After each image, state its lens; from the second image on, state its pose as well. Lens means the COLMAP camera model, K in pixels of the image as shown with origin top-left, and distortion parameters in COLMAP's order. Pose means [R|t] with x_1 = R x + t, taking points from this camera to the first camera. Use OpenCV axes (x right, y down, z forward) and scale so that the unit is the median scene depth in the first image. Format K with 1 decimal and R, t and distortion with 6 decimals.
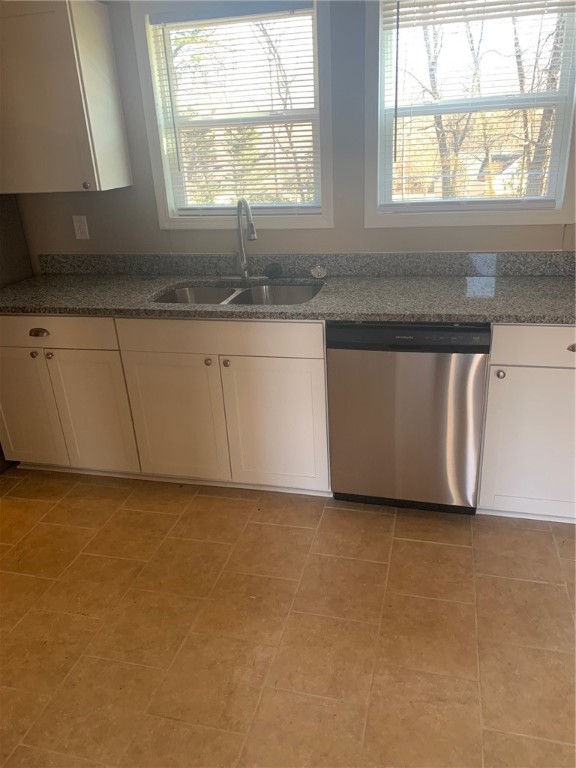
lens RADIAL K [[596.3, 0, 288.8], [0, 596.3, 384.9], [0, 0, 1]] dist [0.019616, -0.010995]
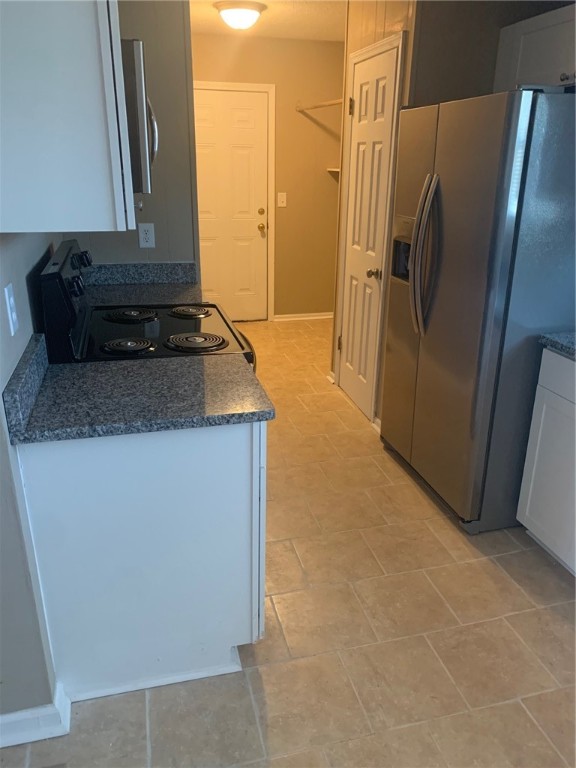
lens RADIAL K [[596.3, 0, 287.2], [0, 596.3, 382.8], [0, 0, 1]] dist [0.019616, -0.010995]
pose [[0.500160, 0.374124, -0.780943, -0.050637], [-0.380565, 0.905057, 0.189848, -0.092223], [0.777824, 0.202246, 0.595051, 0.224896]]
